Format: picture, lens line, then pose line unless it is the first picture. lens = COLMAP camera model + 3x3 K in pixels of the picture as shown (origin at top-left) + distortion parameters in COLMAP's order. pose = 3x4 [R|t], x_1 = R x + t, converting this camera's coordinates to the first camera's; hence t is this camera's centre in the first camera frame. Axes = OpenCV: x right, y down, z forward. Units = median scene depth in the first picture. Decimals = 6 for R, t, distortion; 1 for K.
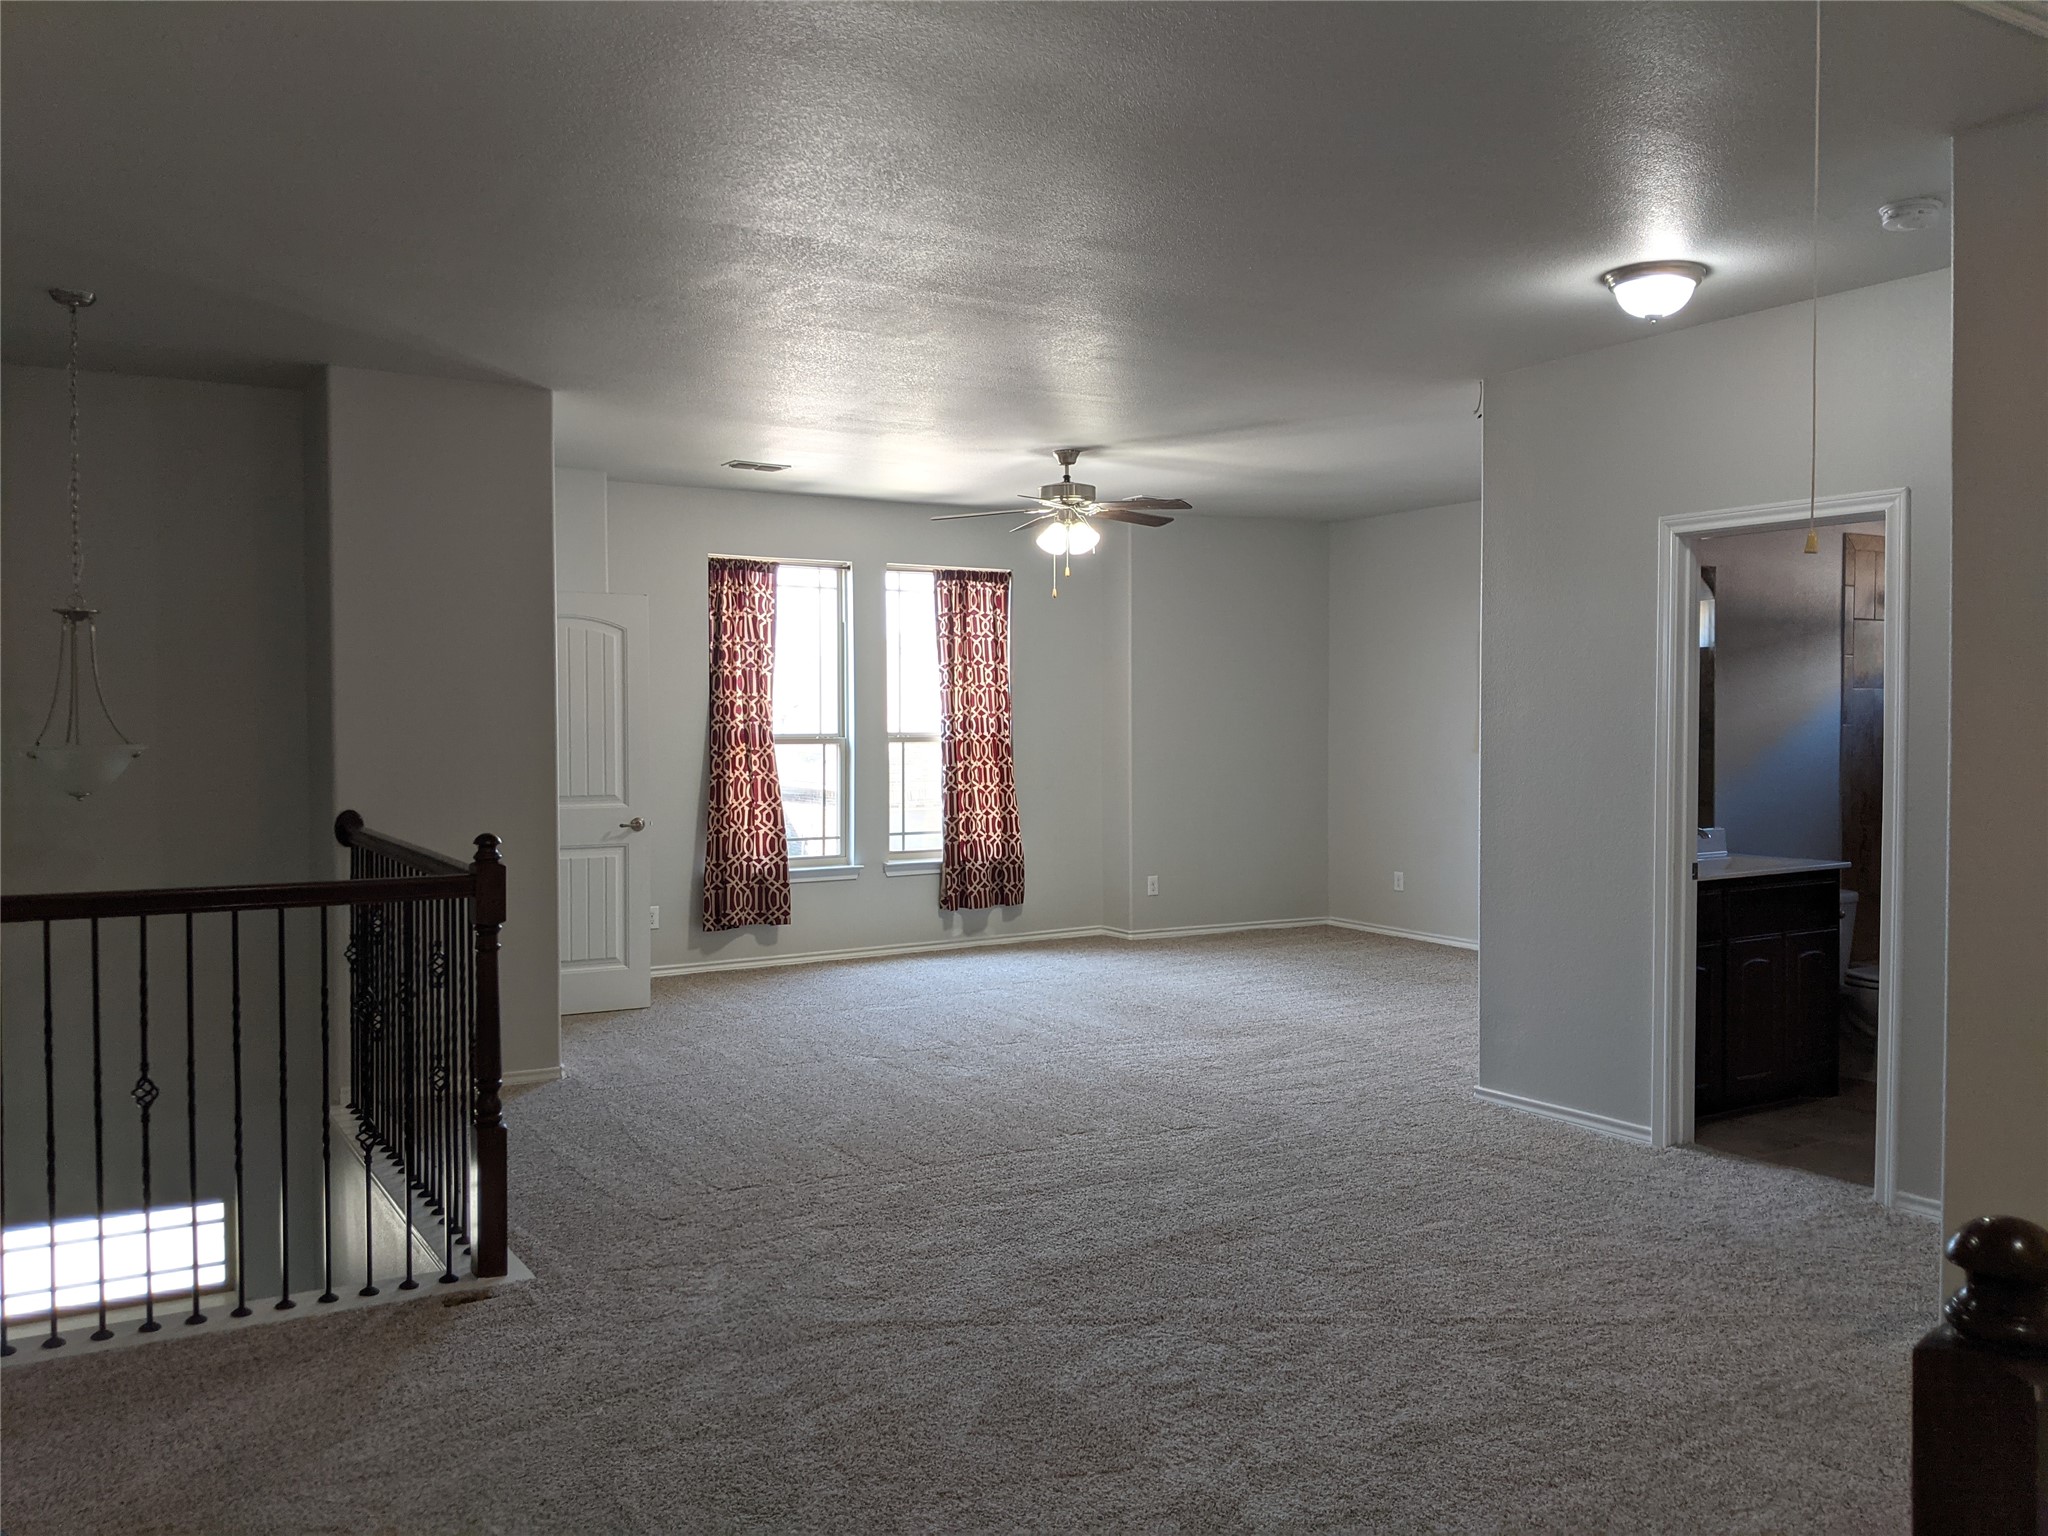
lens RADIAL K [[1662.3, 0, 1021.5], [0, 1662.3, 775.4], [0, 0, 1]] dist [0.100882, -0.177151]
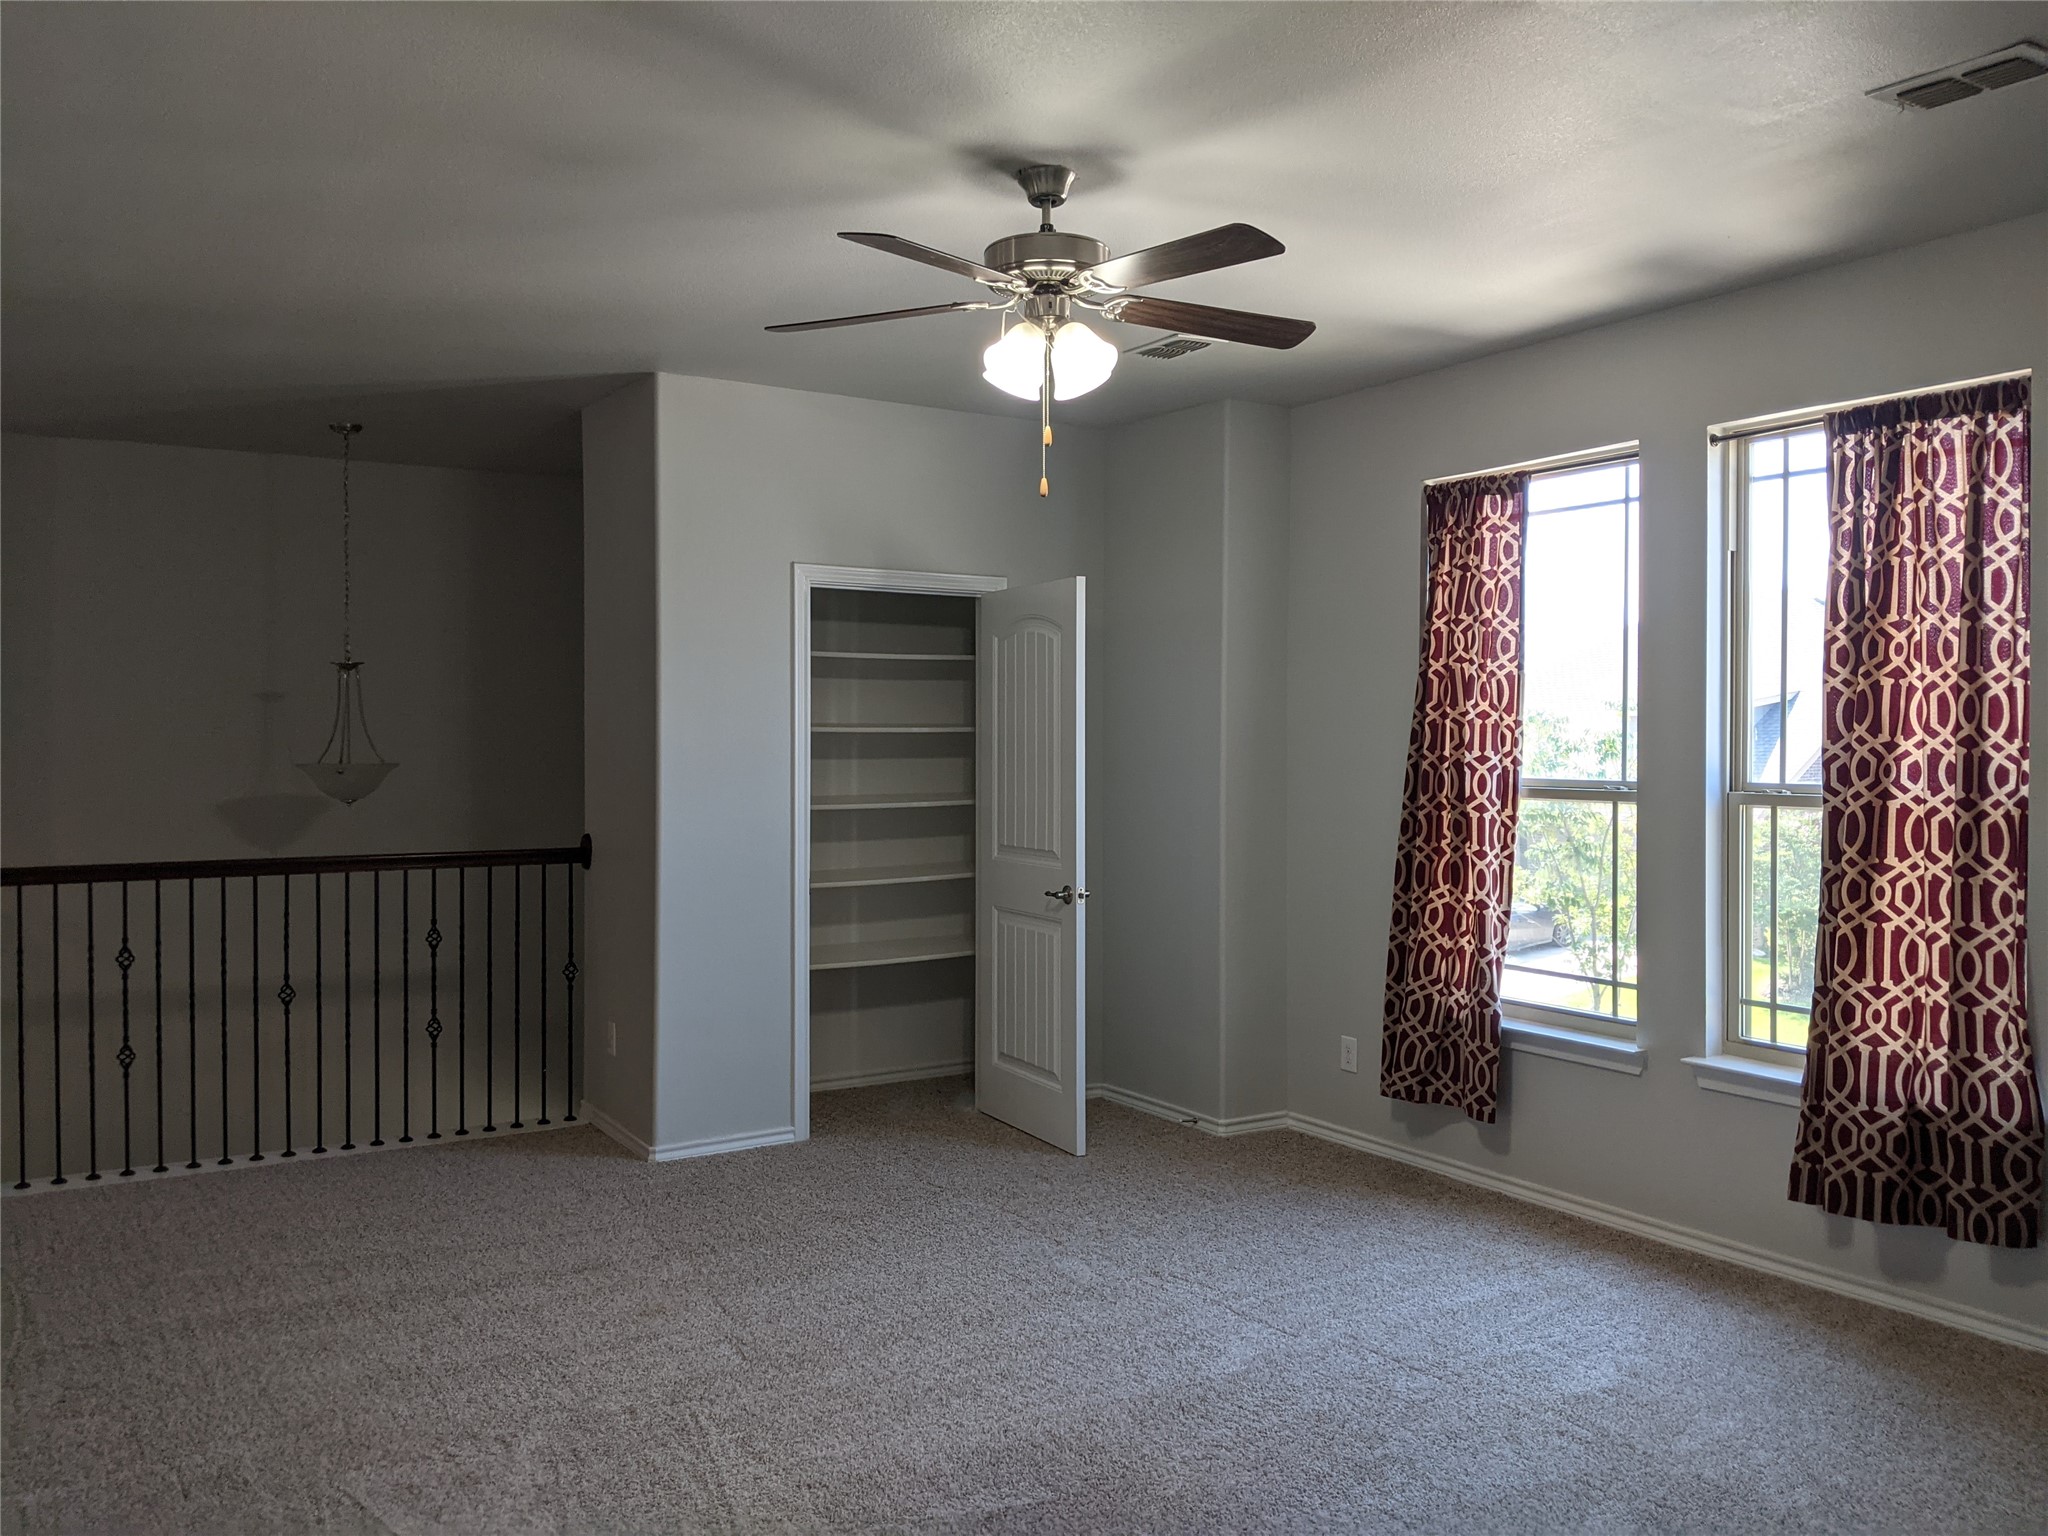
lens RADIAL K [[1662.3, 0, 1015.1], [0, 1662.3, 755.0], [0, 0, 1]] dist [0.100882, -0.177151]
pose [[-0.021542, 0.009848, -0.999719, 0.412997], [-0.040299, 0.999130, 0.010710, -0.031917], [0.998955, 0.040518, -0.021126, 0.834194]]
